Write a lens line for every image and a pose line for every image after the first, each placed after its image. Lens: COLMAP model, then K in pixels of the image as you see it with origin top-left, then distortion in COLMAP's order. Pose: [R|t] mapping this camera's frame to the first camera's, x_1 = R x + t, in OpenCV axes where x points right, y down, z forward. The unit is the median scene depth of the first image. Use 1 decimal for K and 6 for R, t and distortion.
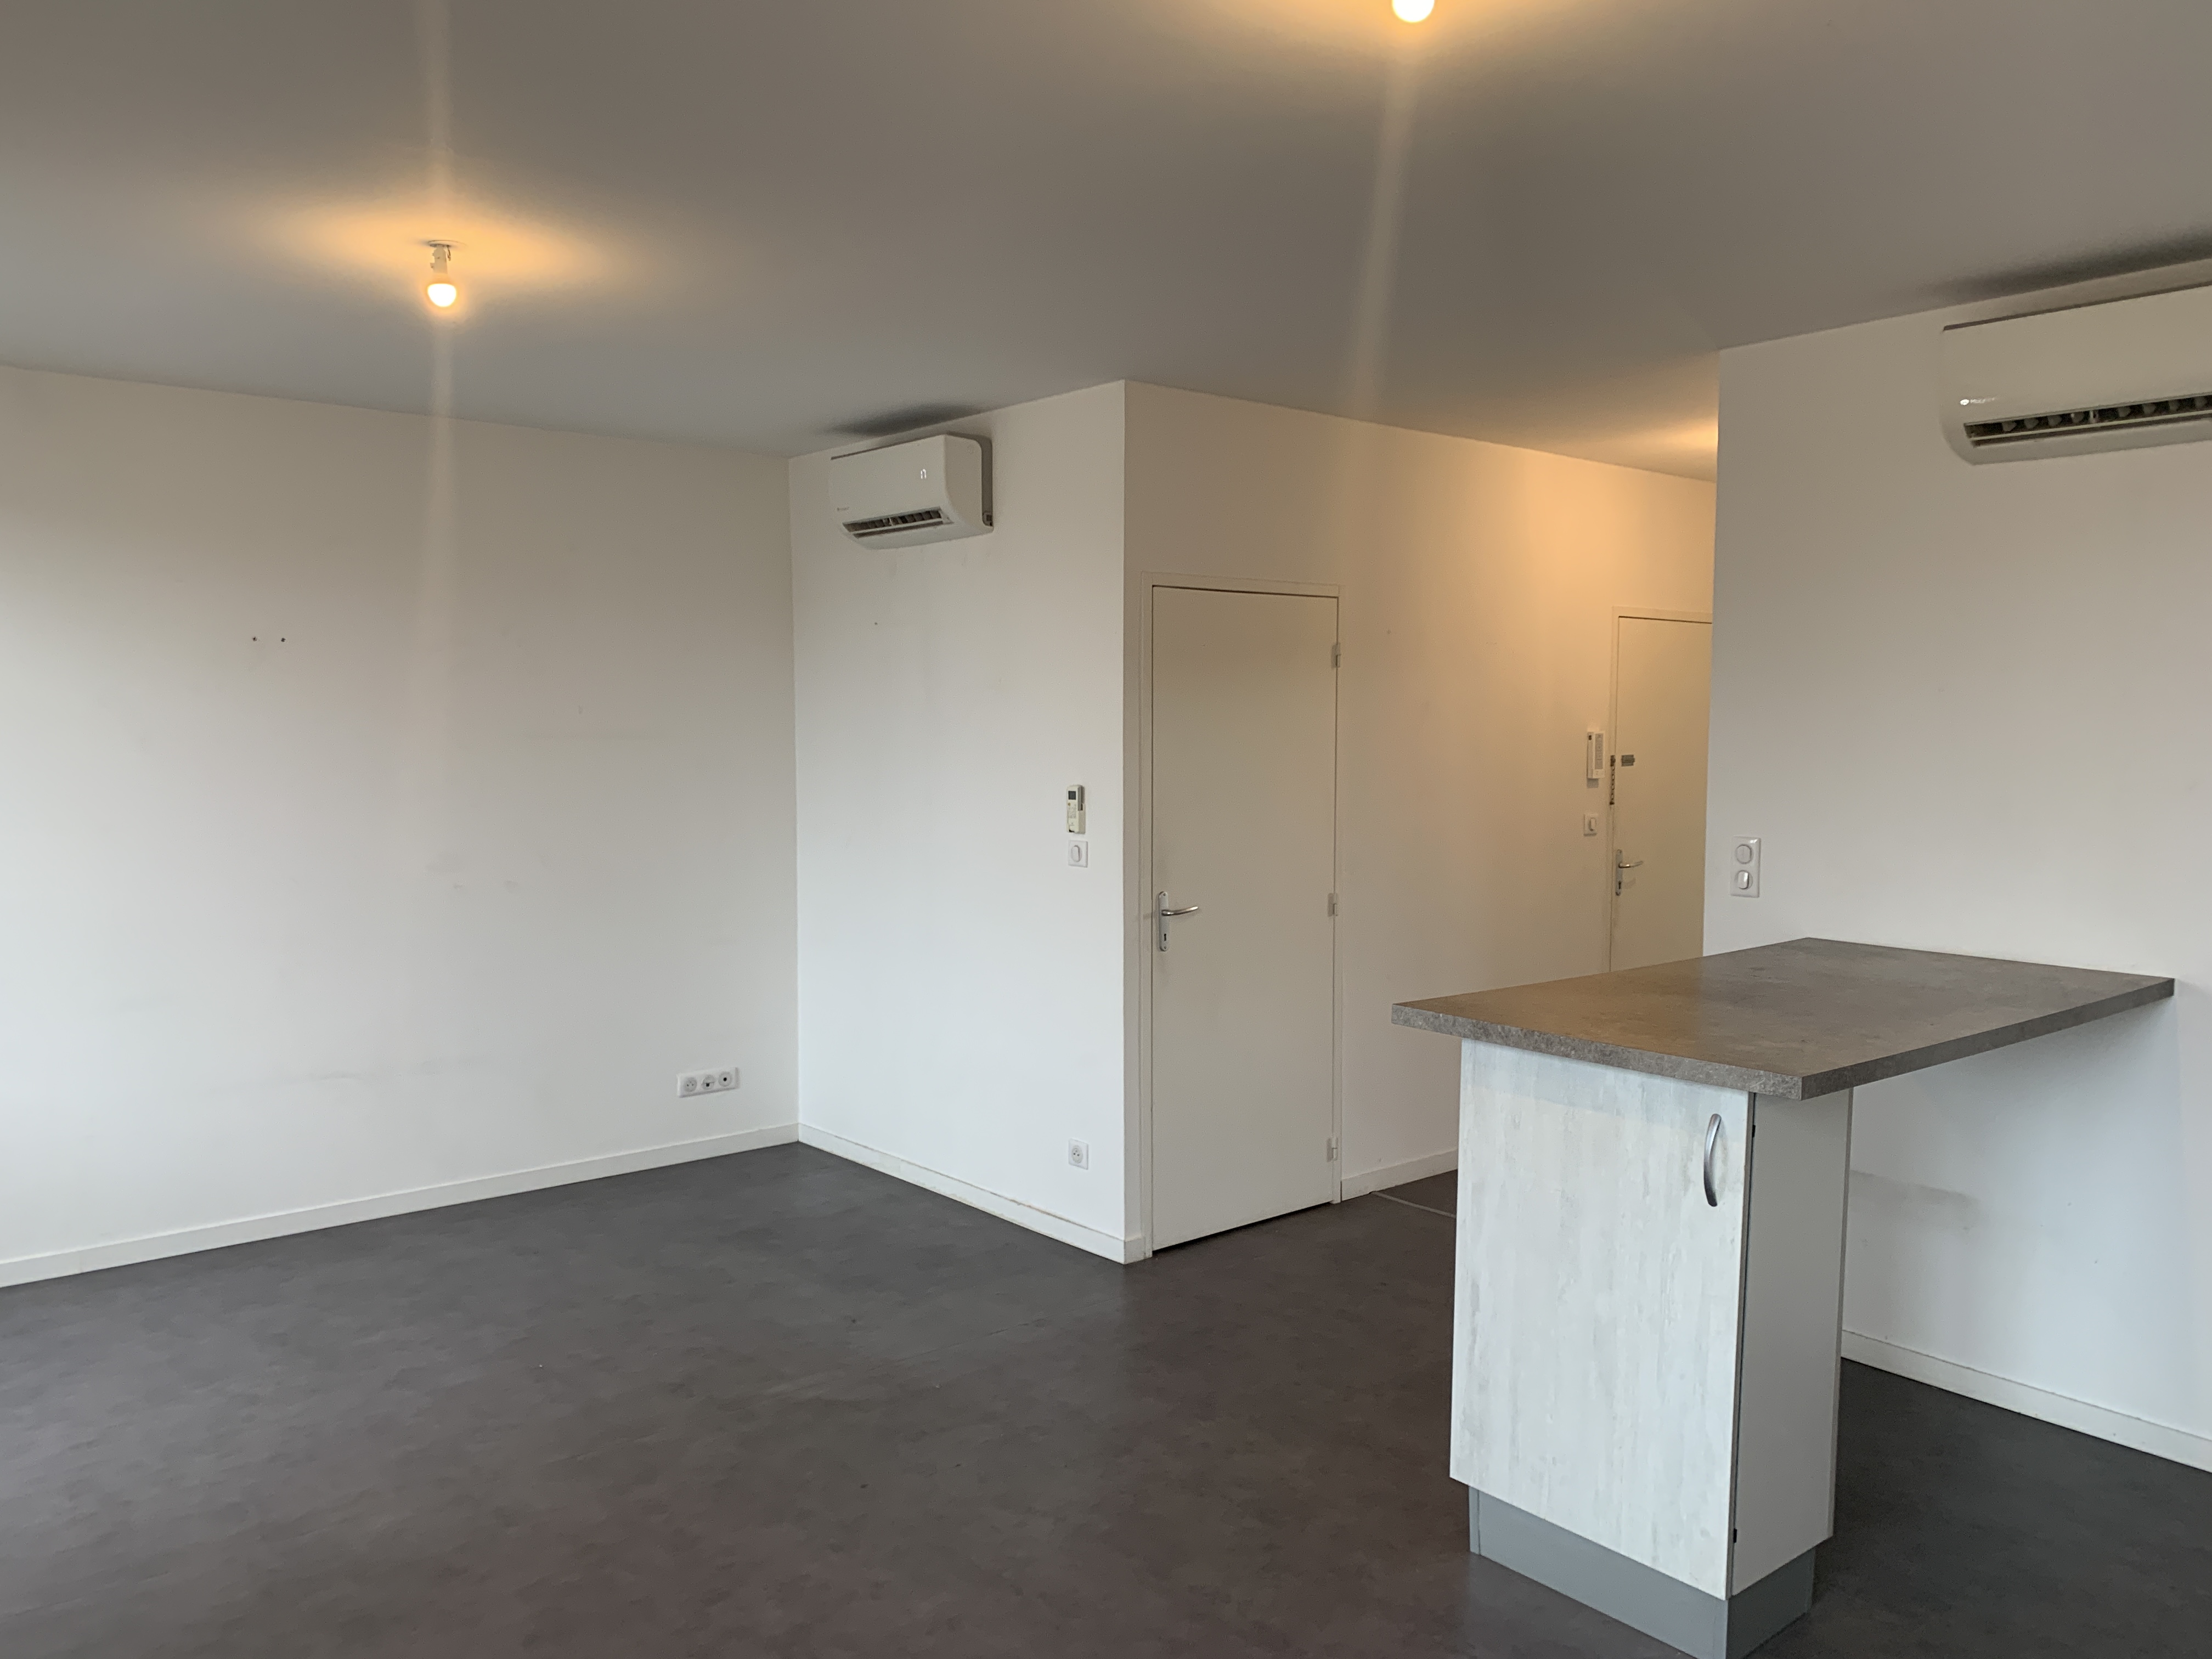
lens RADIAL K [[1643.7, 0, 1112.2], [0, 1643.7, 847.6], [0, 0, 1]] dist [0.128556, -0.214524]
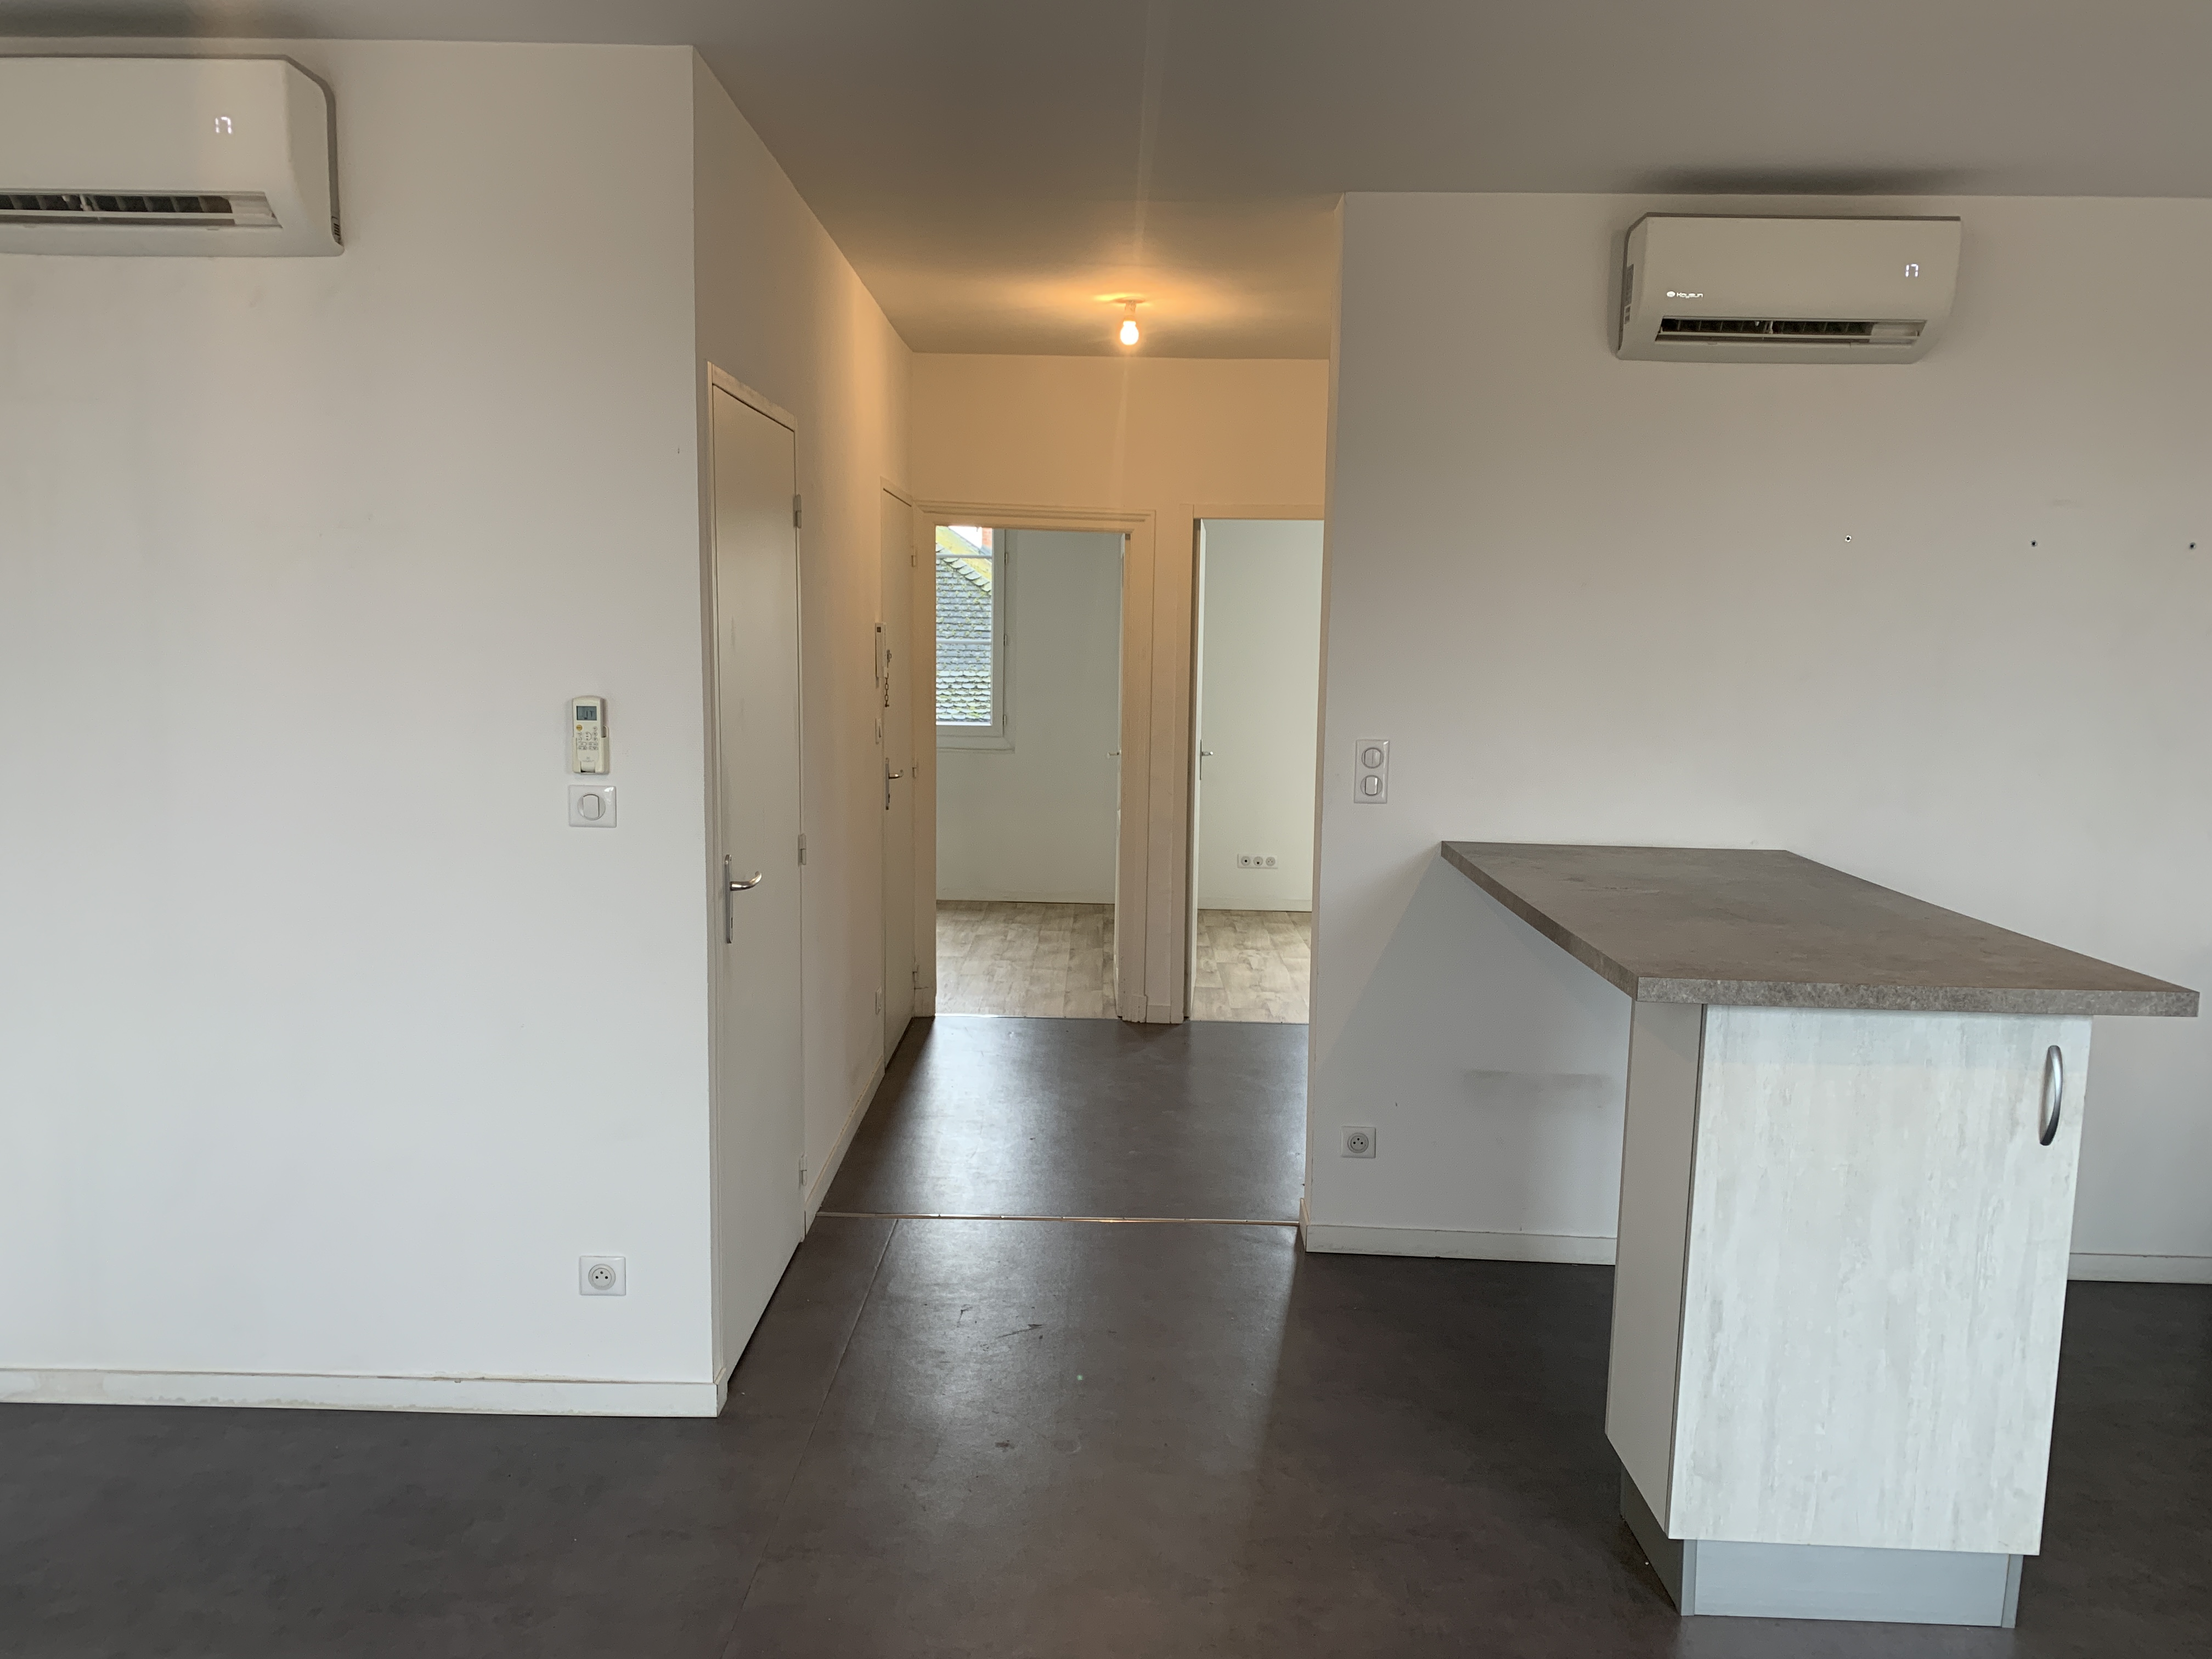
lens RADIAL K [[1689.9, 0, 1106.0], [0, 1689.9, 829.5], [0, 0, 1]] dist [0.027517, -0.006922]
pose [[0.664341, -0.080524, 0.743079, -0.623422], [0.040932, 0.996607, 0.071402, -0.043134], [-0.746308, -0.017019, 0.665384, 0.718320]]
